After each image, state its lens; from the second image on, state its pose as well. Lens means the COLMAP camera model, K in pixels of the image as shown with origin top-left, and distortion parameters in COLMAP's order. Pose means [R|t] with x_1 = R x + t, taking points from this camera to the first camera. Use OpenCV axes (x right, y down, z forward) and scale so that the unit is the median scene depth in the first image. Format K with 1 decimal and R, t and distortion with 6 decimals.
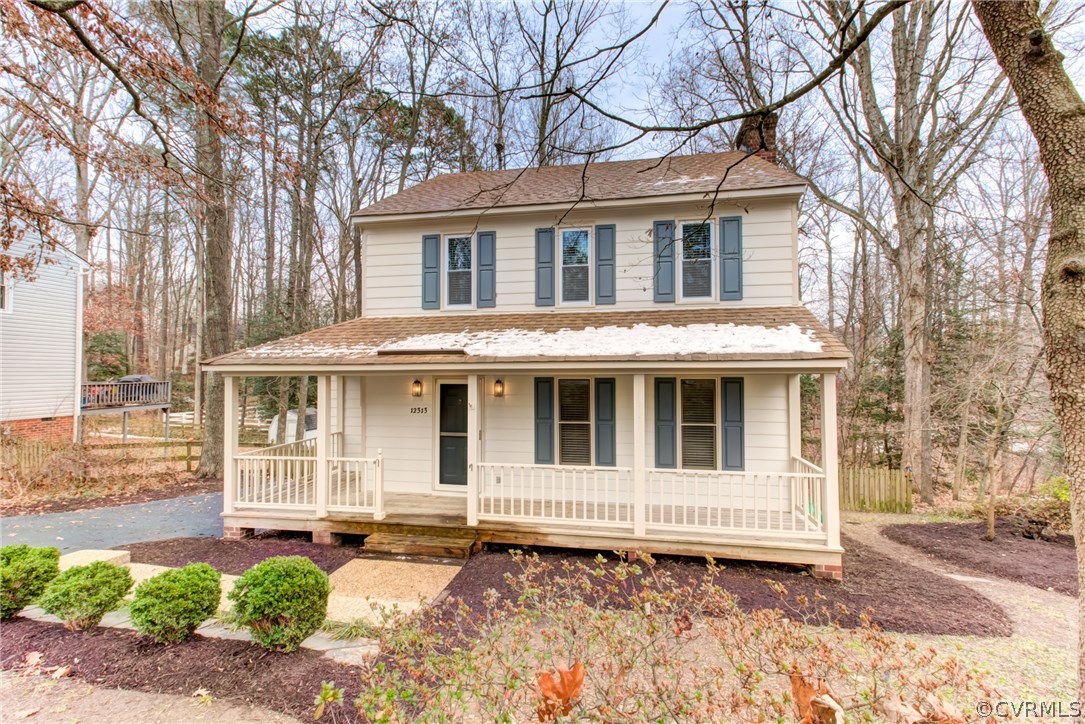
lens RADIAL K [[471.8, 0, 532.1], [0, 471.8, 358.0], [0, 0, 1]] dist [0.006997, 0.000431]
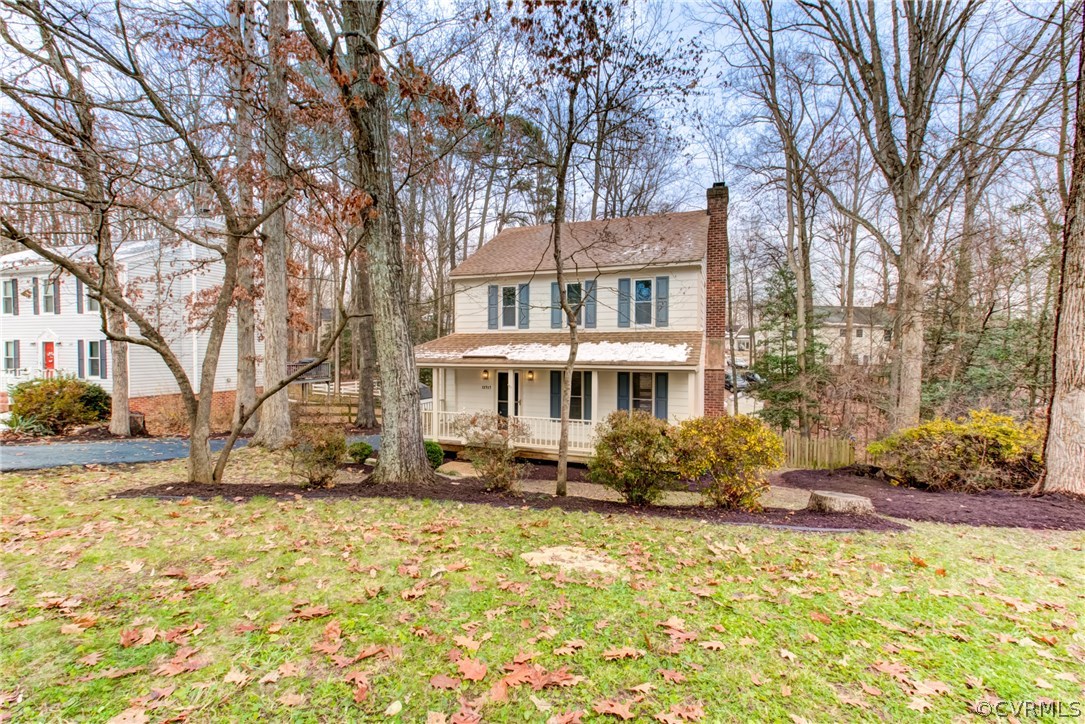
lens RADIAL K [[471.8, 0, 532.1], [0, 471.8, 358.0], [0, 0, 1]] dist [0.006997, 0.000431]
pose [[0.981803, 0.008681, -0.189702, 0.268403], [0.000683, 0.998787, 0.049240, -0.087326], [0.189899, -0.048473, 0.980606, -0.703707]]
